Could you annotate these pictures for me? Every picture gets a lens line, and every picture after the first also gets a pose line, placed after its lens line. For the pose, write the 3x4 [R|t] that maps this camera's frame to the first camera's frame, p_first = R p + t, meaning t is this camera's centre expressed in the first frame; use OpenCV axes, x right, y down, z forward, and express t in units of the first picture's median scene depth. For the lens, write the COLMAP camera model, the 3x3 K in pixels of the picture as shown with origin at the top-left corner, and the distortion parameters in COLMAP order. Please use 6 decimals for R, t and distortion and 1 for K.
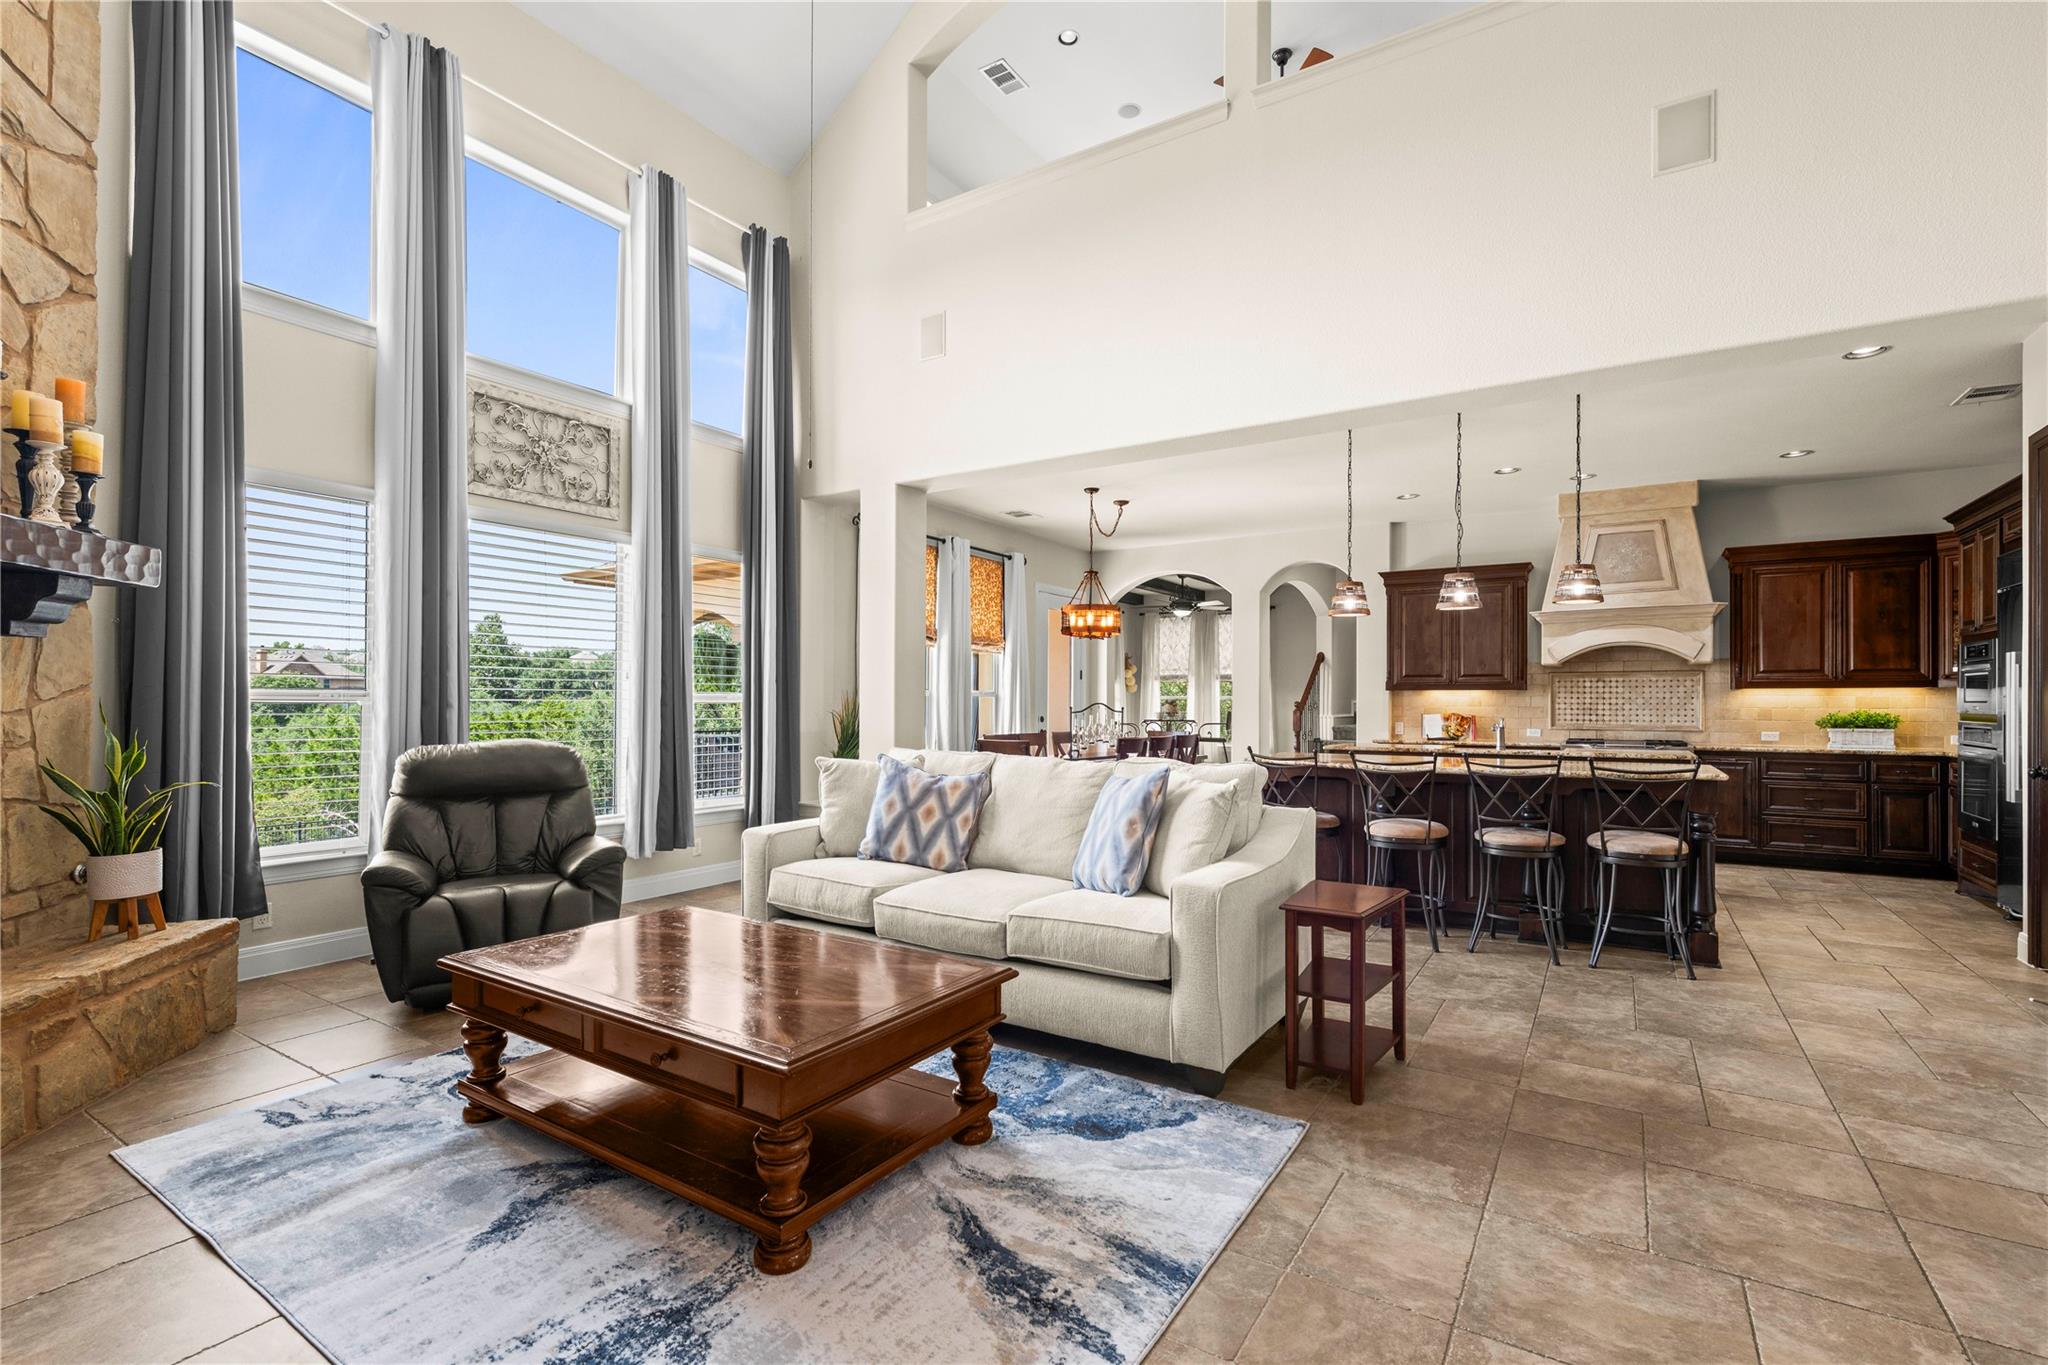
lens RADIAL K [[925.7, 0, 1035.5], [0, 925.7, 700.3], [0, 0, 1]] dist [0.000122, -0.000599]
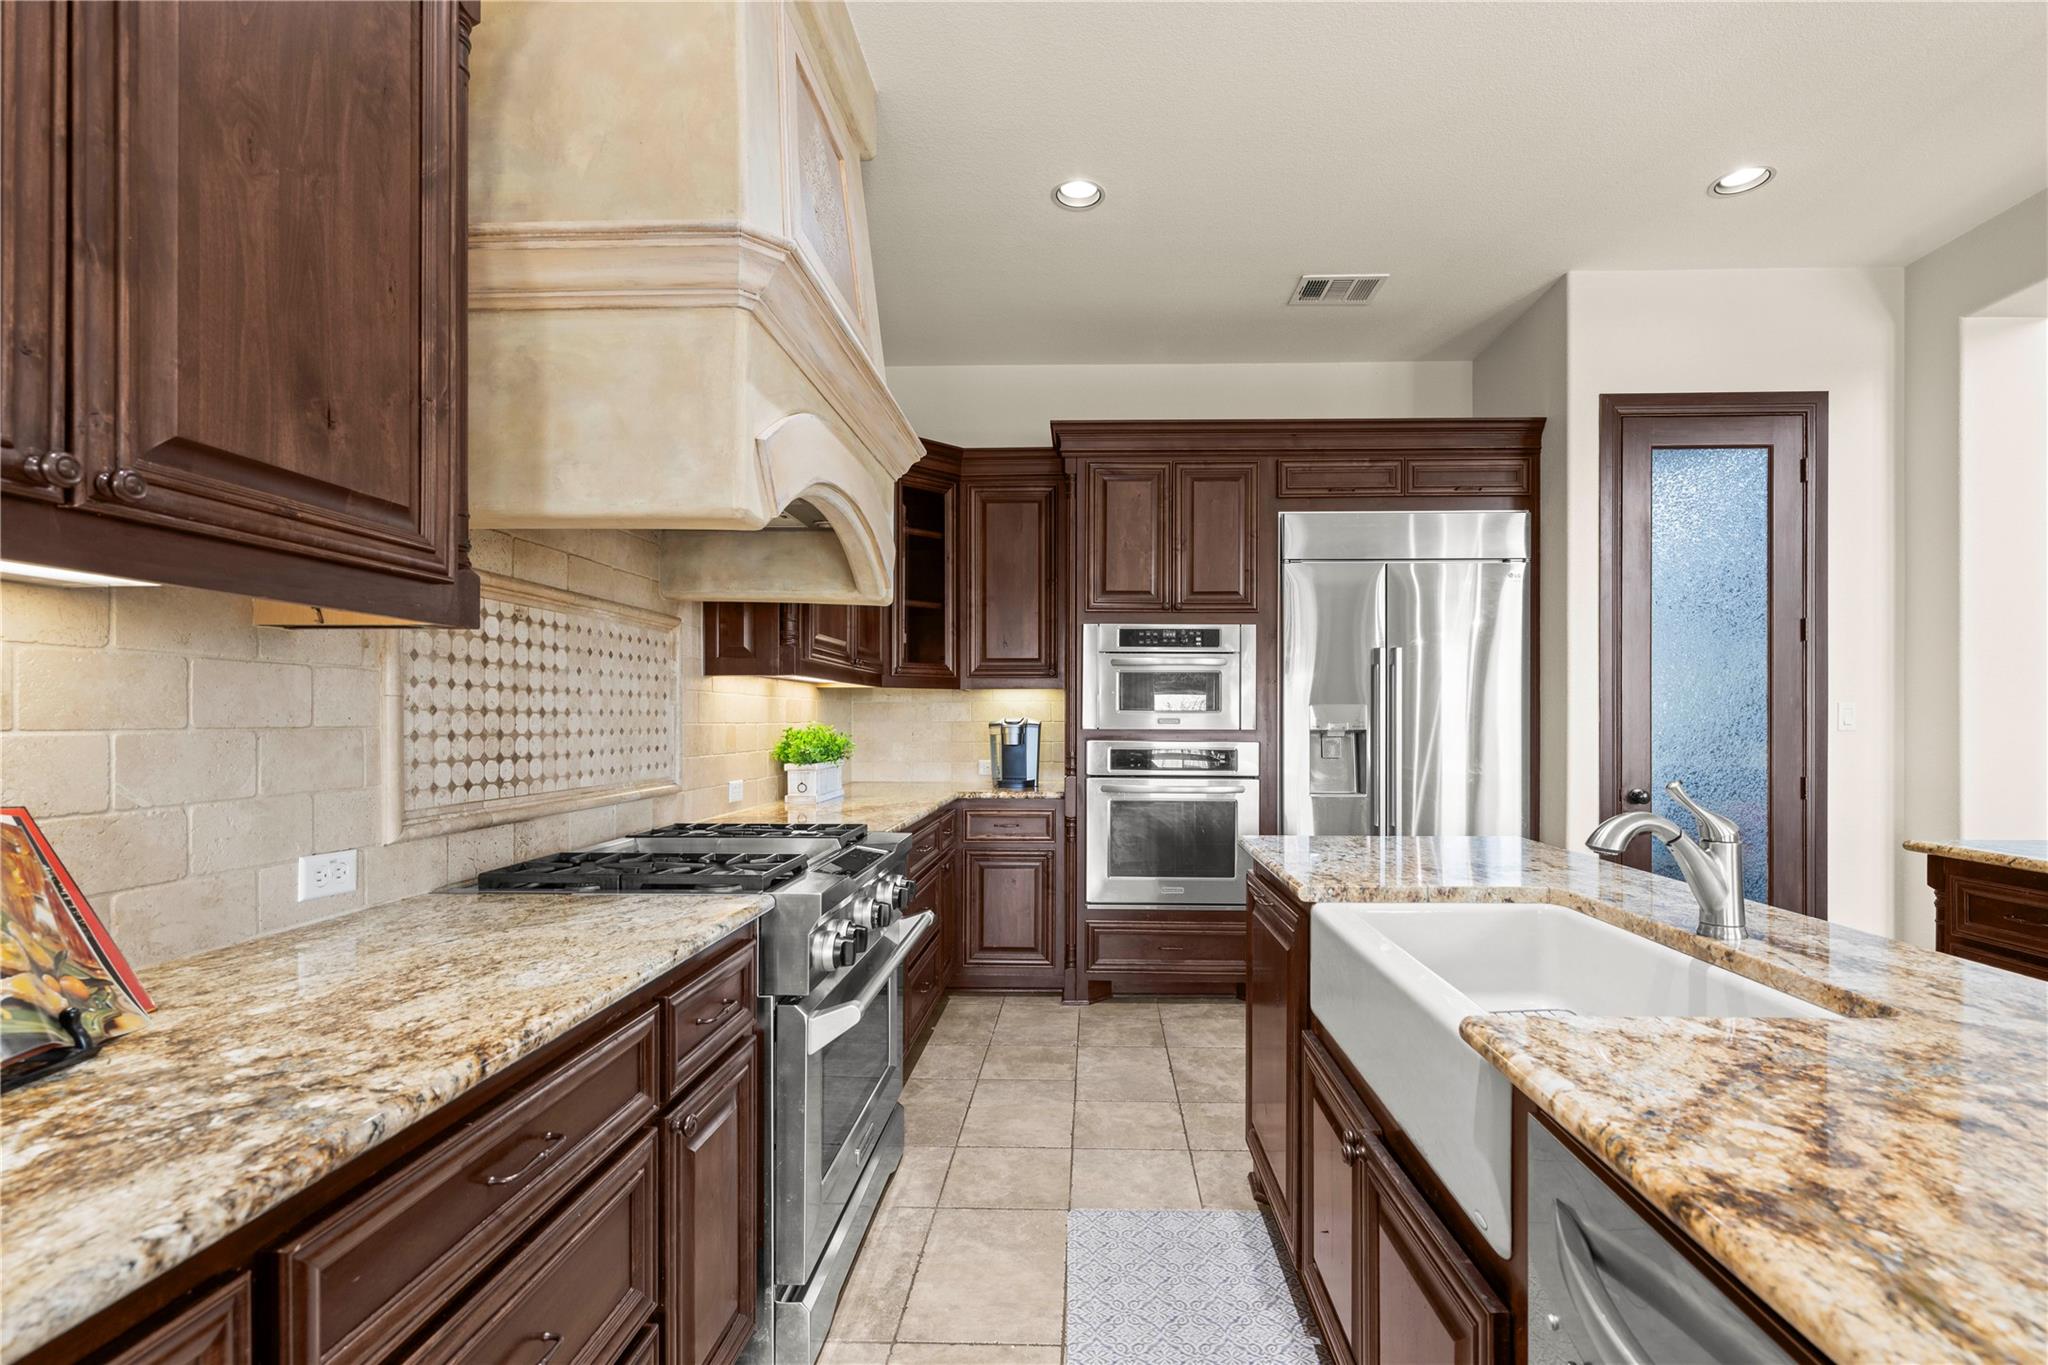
lens RADIAL K [[925.7, 0, 1066.4], [0, 925.7, 719.6], [0, 0, 1]] dist [0.000122, -0.000599]
pose [[-0.507633, -0.004224, 0.861563, 0.343774], [-0.004895, 0.999986, 0.002018, 0.004929], [-0.861559, -0.003193, -0.507647, 1.053943]]
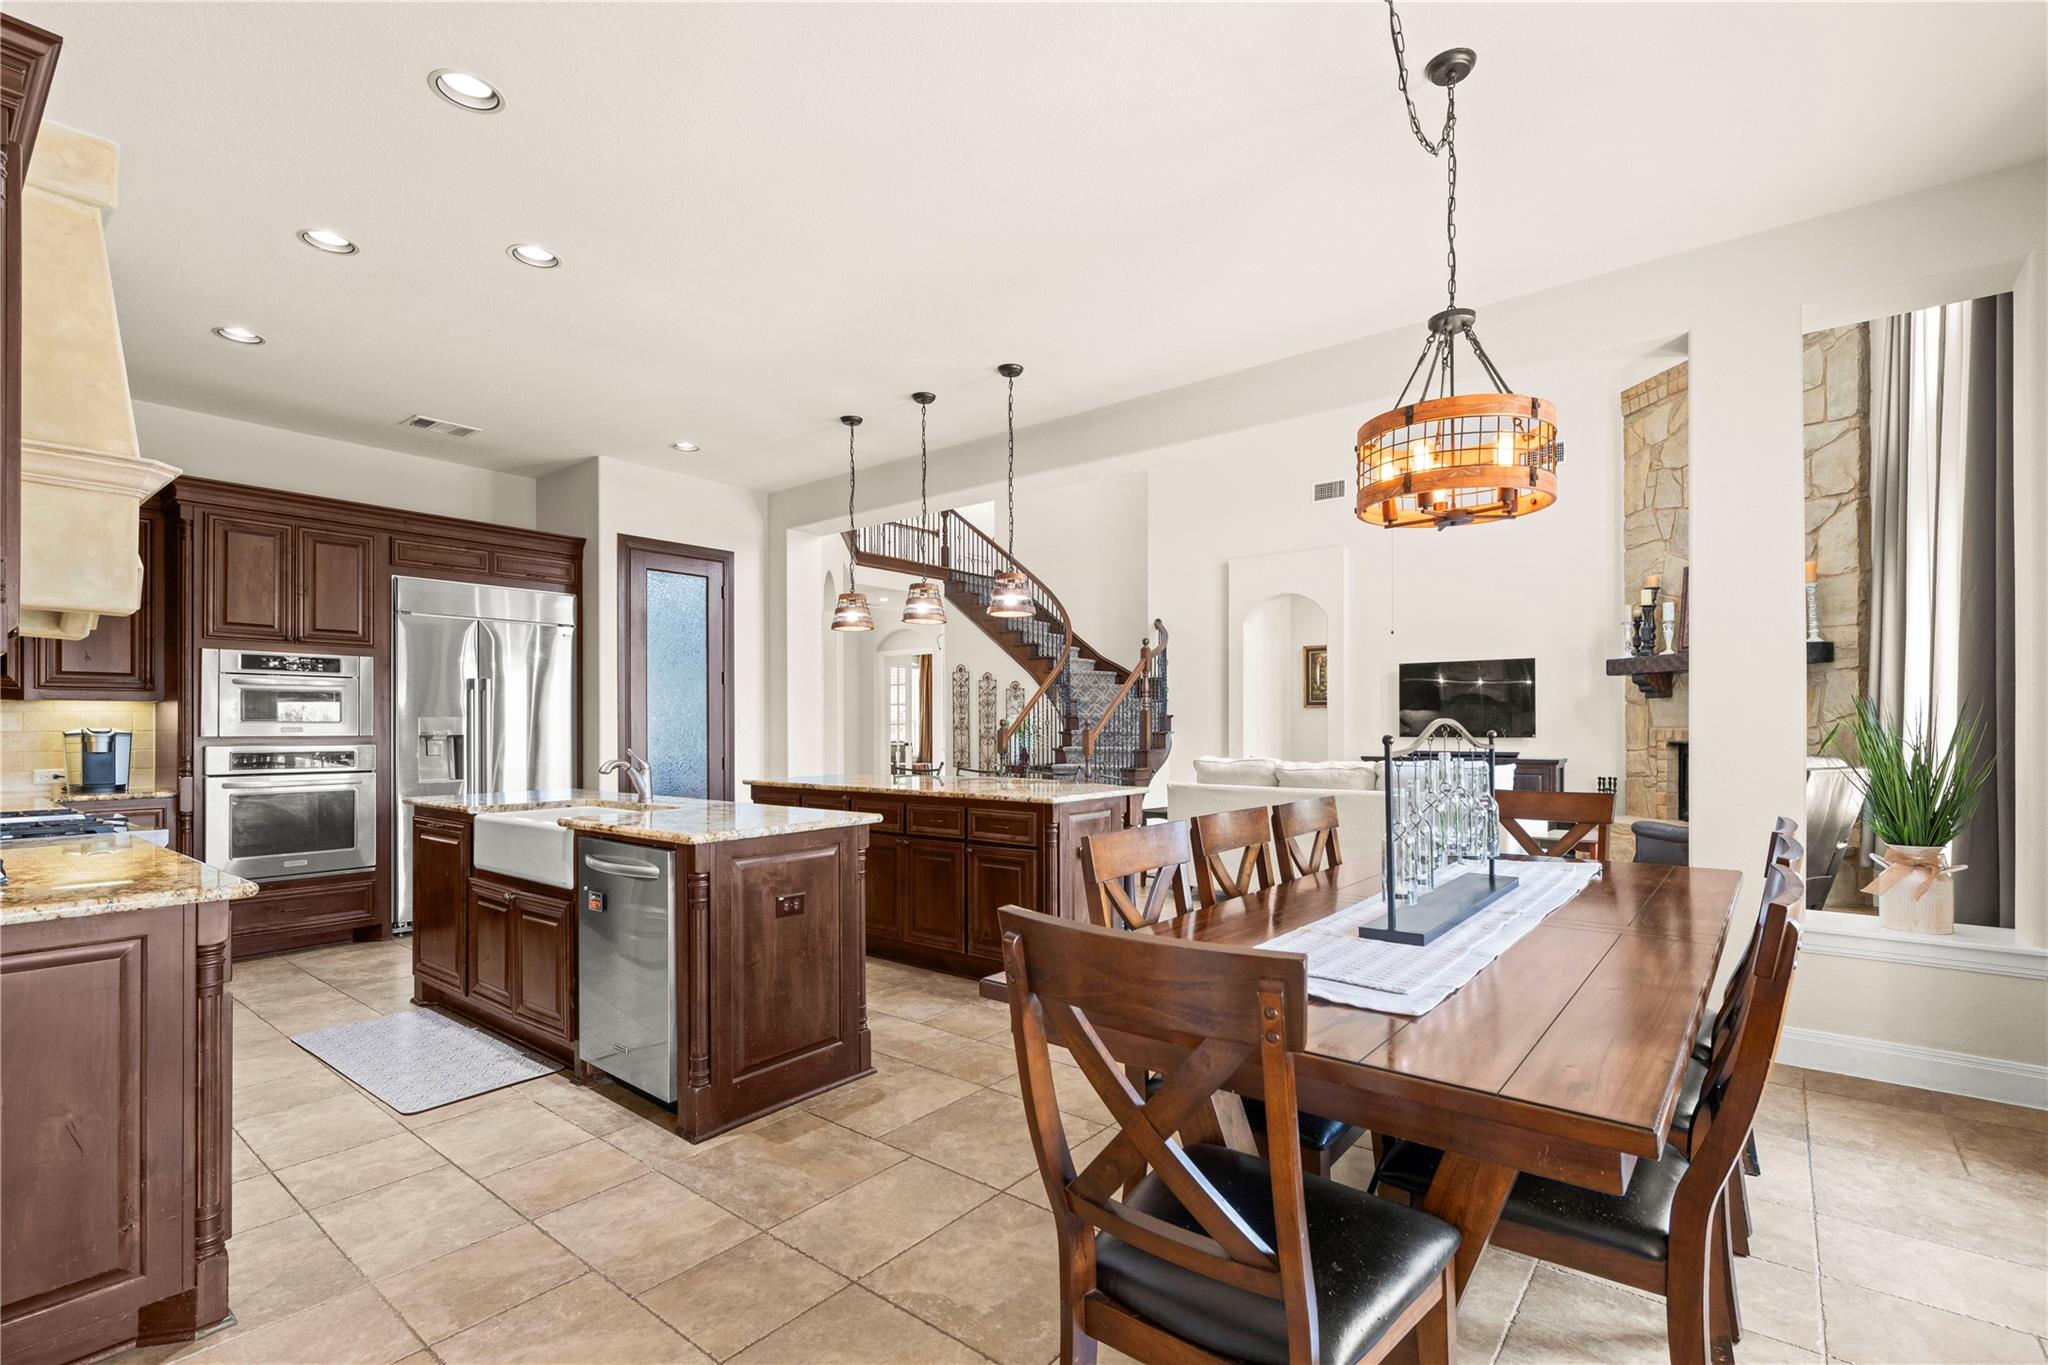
lens RADIAL K [[925.7, 0, 1032.2], [0, 925.7, 722.3], [0, 0, 1]] dist [0.000122, -0.000599]
pose [[-0.993551, 0.000280, 0.113388, 0.168518], [-0.000379, 0.999983, -0.005787, 0.005164], [-0.113388, -0.005792, -0.993534, 1.329466]]
